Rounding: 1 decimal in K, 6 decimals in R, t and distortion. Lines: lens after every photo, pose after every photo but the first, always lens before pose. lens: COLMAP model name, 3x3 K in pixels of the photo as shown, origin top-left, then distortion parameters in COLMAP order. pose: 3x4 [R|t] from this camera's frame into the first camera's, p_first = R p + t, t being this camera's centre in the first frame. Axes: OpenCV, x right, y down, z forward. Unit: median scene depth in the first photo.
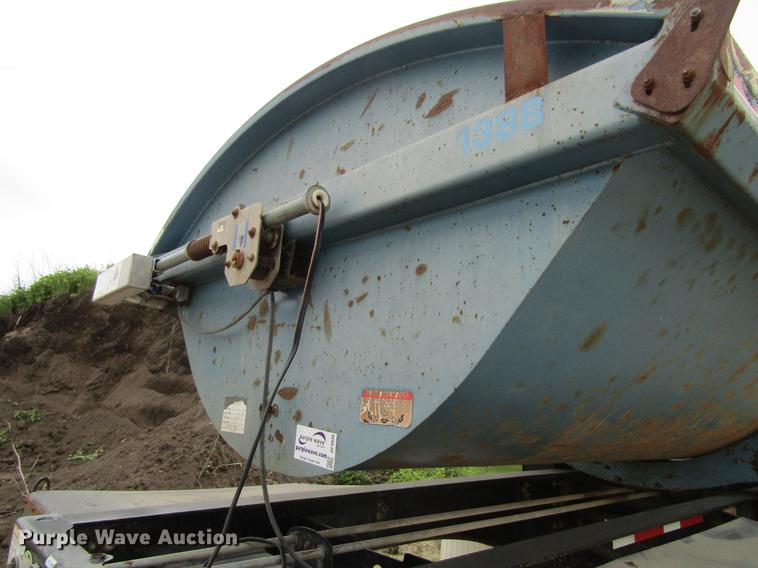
lens RADIAL K [[538.0, 0, 383.7], [0, 538.0, 281.8], [0, 0, 1]] dist [-0.001955, 0.005169]
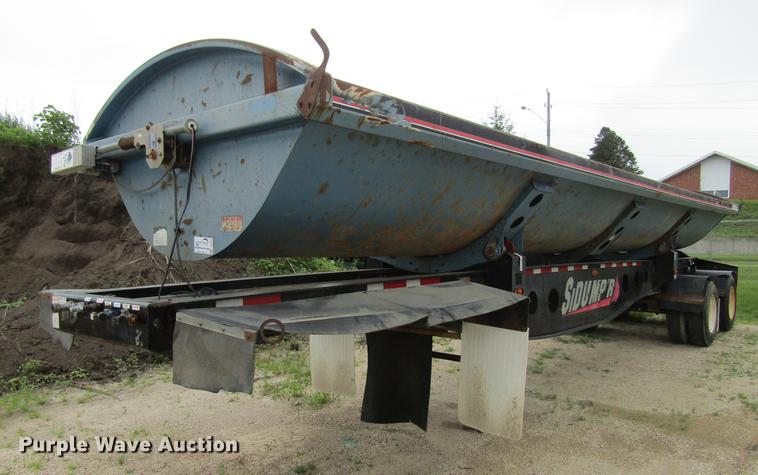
lens RADIAL K [[572.5, 0, 377.0], [0, 572.5, 261.4], [0, 0, 1]] dist [-0.008769, -0.002885]
pose [[0.990580, -0.063892, 0.121119, 0.241211], [0.031145, 0.966419, 0.255078, -0.163204], [-0.133349, -0.248902, 0.959305, -1.121627]]
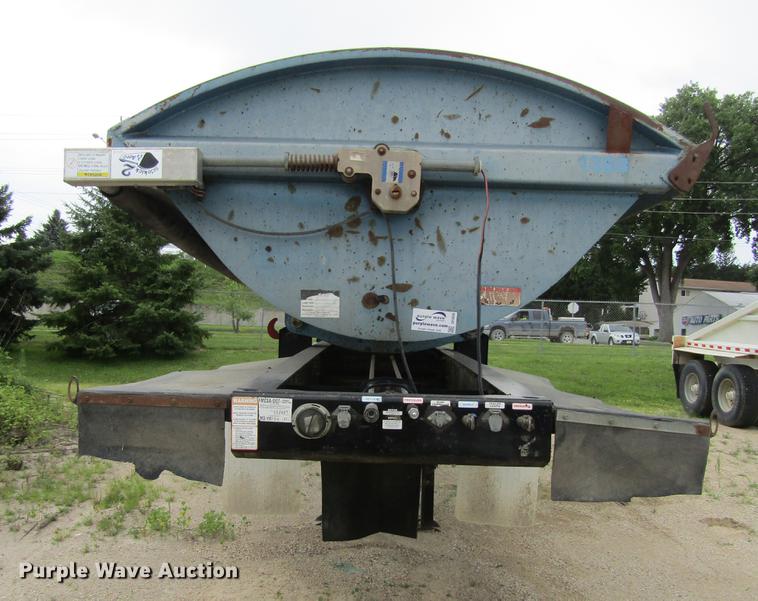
lens RADIAL K [[708.8, 0, 348.5], [0, 708.8, 330.7], [0, 0, 1]] dist [-0.015416, -0.016672]
pose [[0.693338, -0.047696, 0.719033, -1.616395], [-0.152686, 0.965428, 0.211270, -0.060150], [-0.704251, -0.256267, 0.662085, -0.183873]]
